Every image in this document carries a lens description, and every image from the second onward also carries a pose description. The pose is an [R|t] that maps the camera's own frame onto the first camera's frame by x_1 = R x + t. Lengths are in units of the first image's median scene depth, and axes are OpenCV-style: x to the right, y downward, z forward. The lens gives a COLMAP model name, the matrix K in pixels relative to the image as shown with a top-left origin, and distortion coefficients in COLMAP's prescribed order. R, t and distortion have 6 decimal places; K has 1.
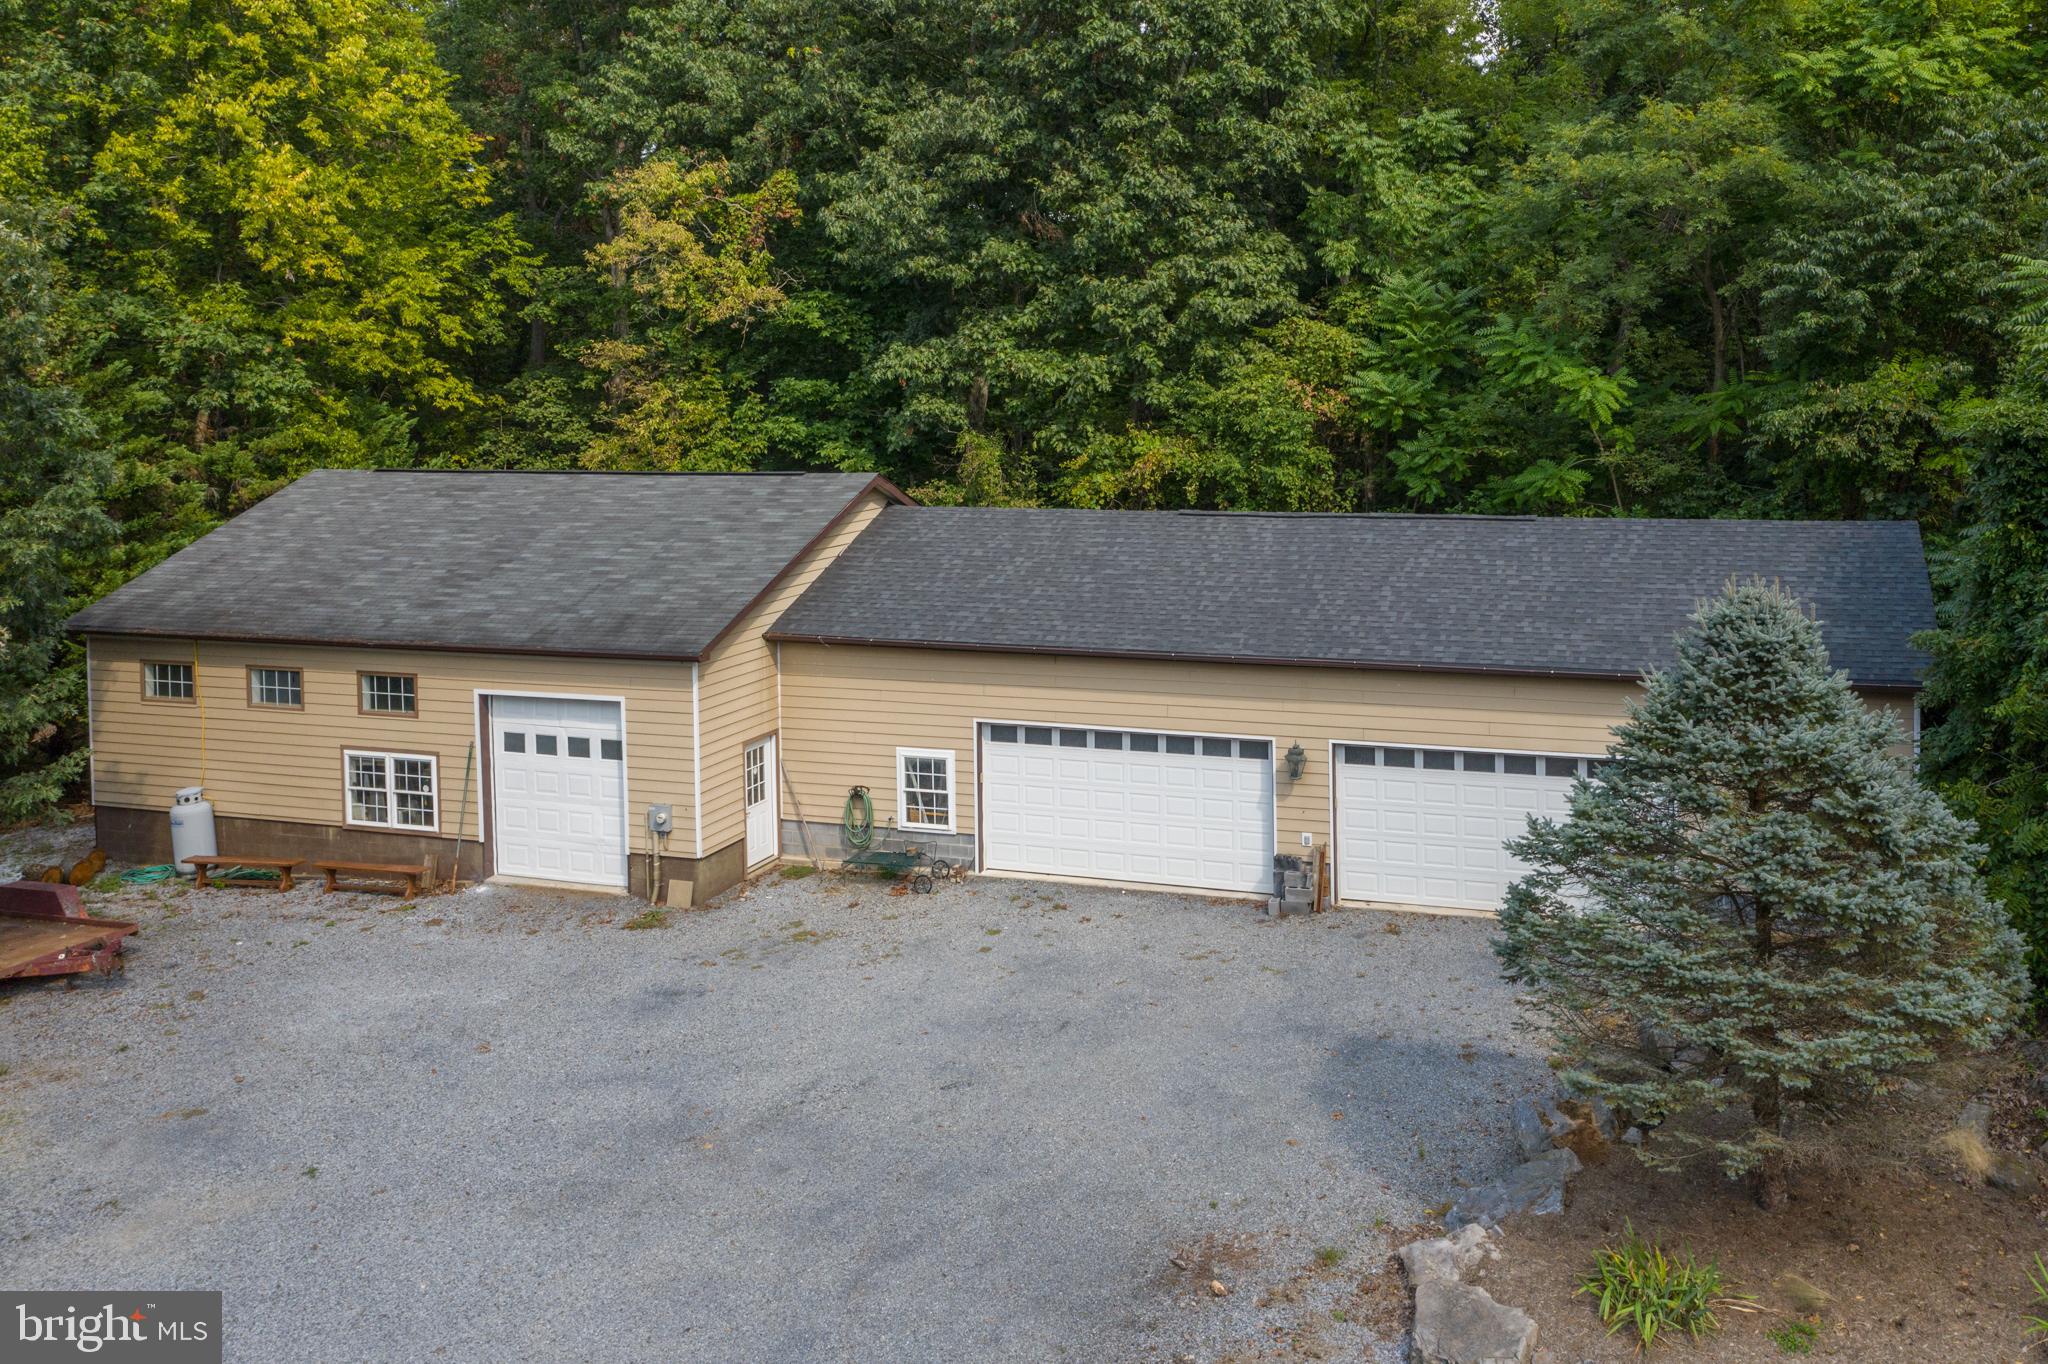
lens RADIAL K [[1658.1, 0, 1210.6], [0, 1658.1, 472.7], [0, 0, 1]] dist [-0.009001, 0.002875]
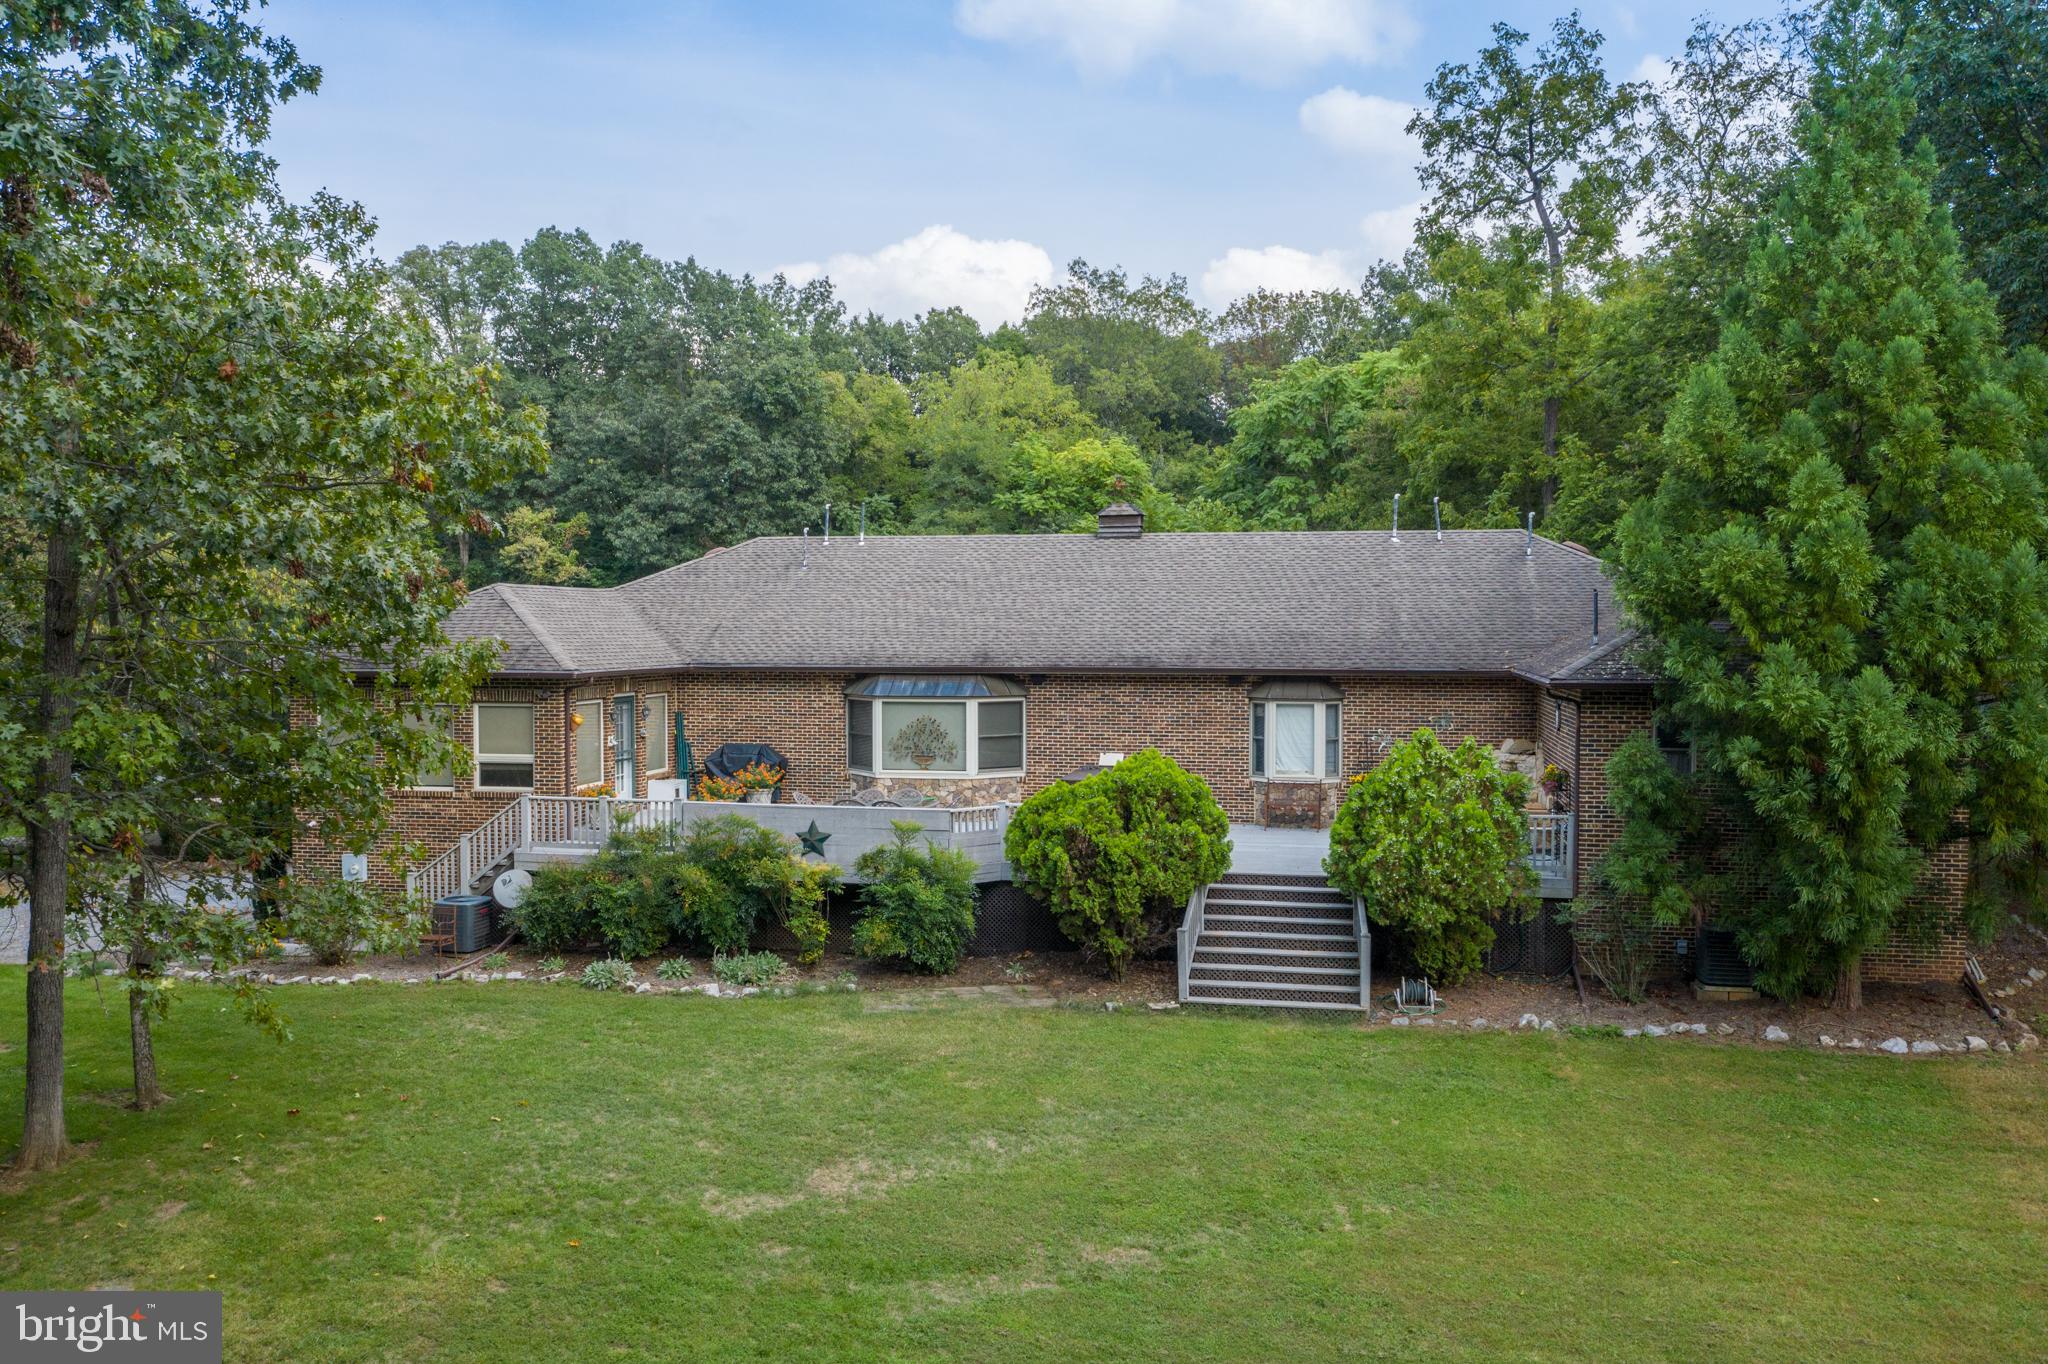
lens RADIAL K [[1658.1, 0, 1029.7], [0, 1658.1, 689.1], [0, 0, 1]] dist [-0.009001, 0.002875]
pose [[0.983010, 0.004677, 0.183490, -0.119690], [-0.000384, 0.999726, -0.023424, 0.153967], [-0.183549, 0.022956, 0.982742, -1.907909]]
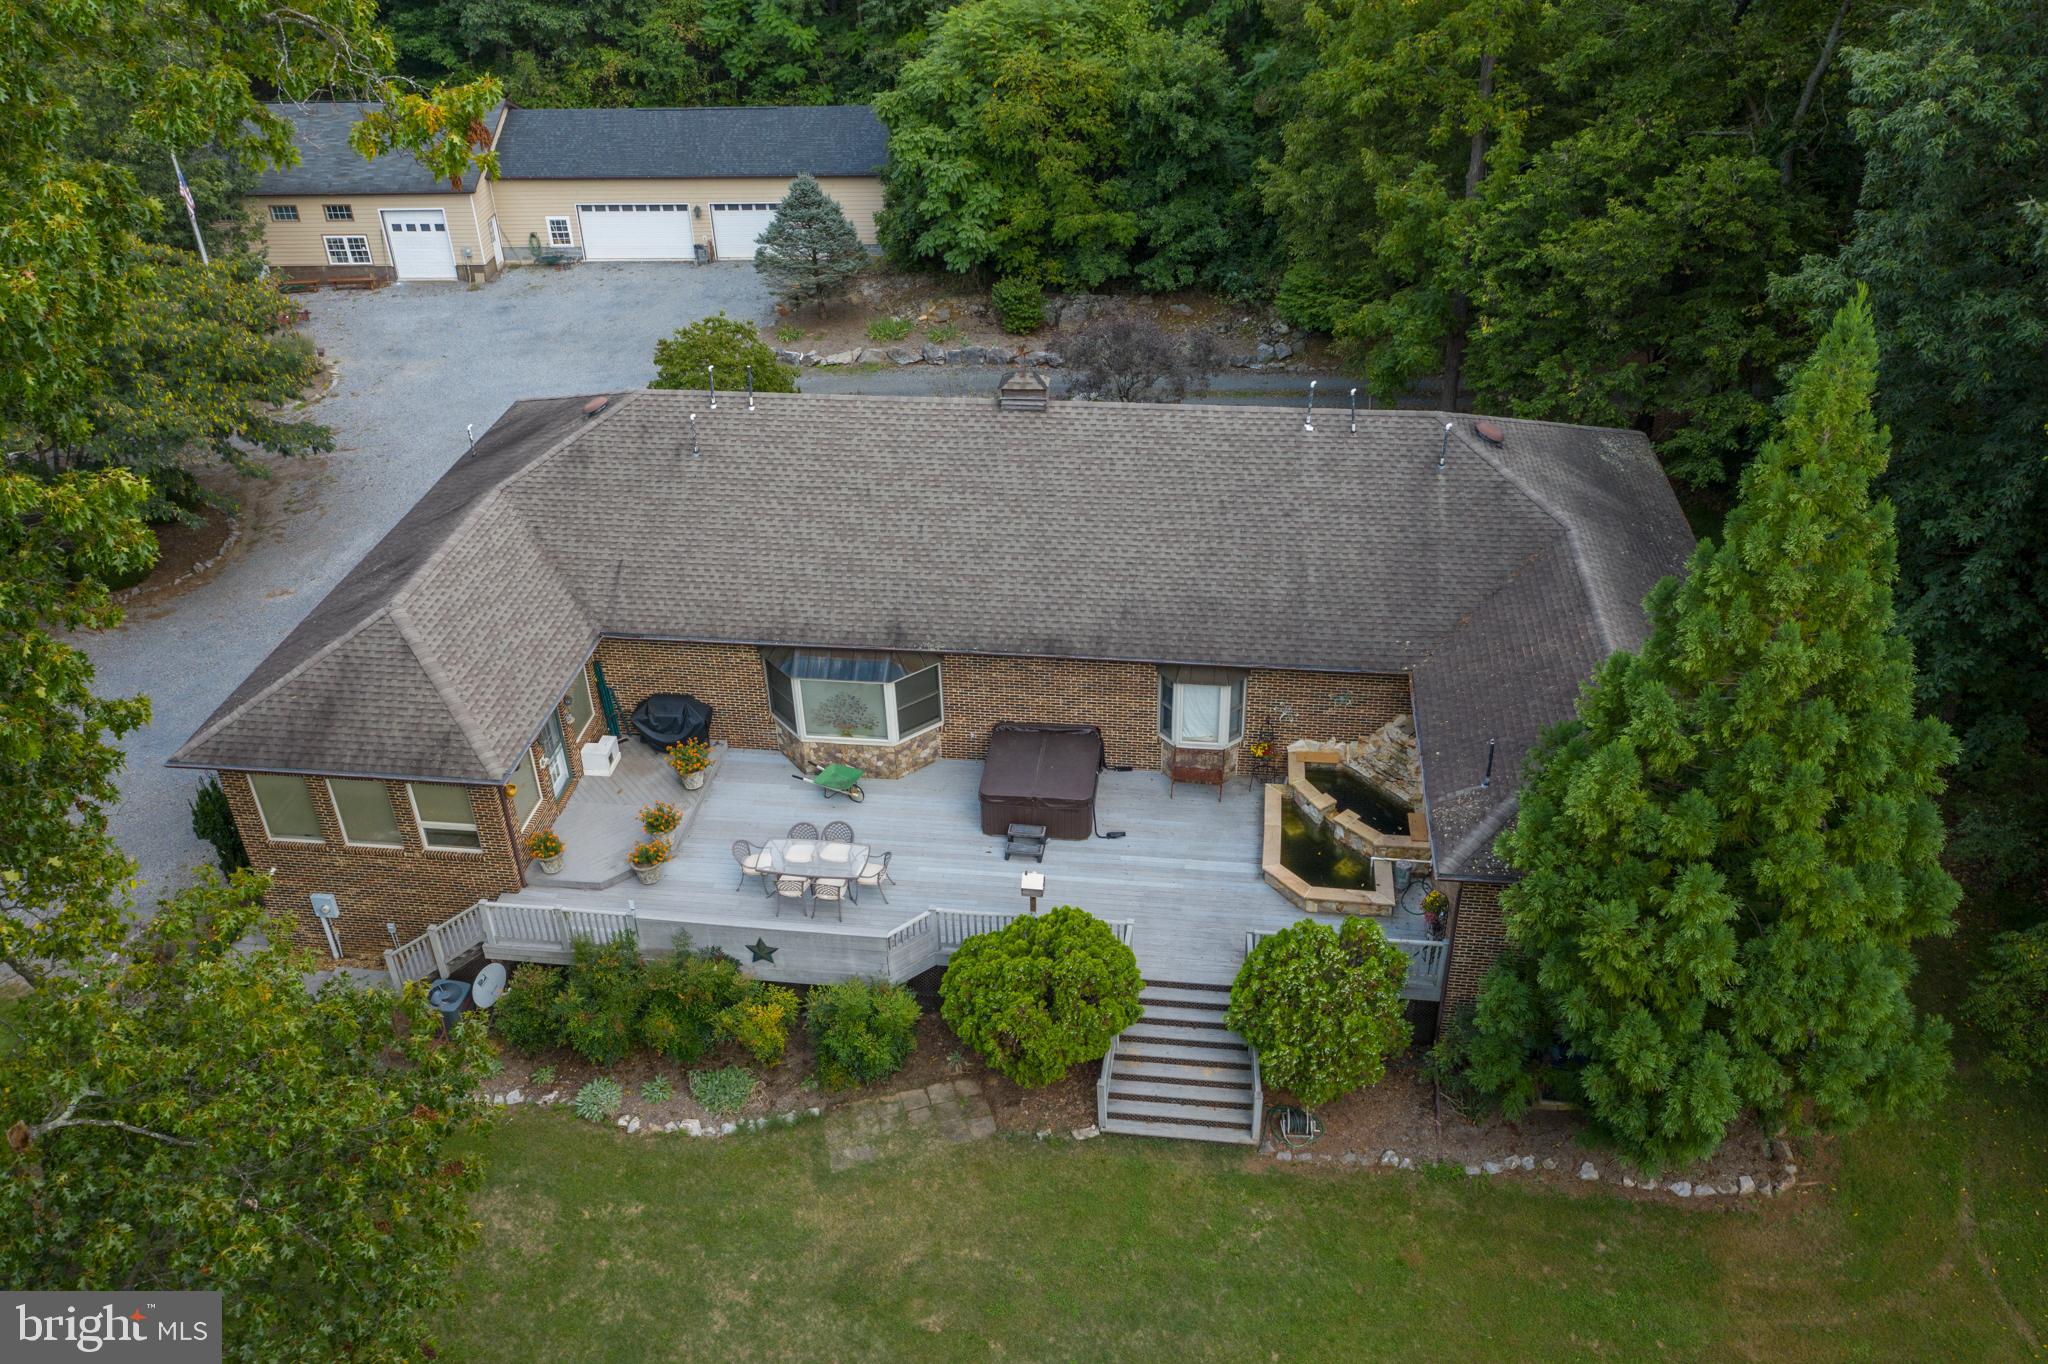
lens RADIAL K [[1658.1, 0, 1033.5], [0, 1658.1, 667.3], [0, 0, 1]] dist [-0.009001, 0.002875]
pose [[0.966945, -0.144008, 0.210428, -0.094552], [0.026593, 0.877703, 0.478467, -0.448971], [-0.253596, -0.457055, 0.852520, -1.792079]]
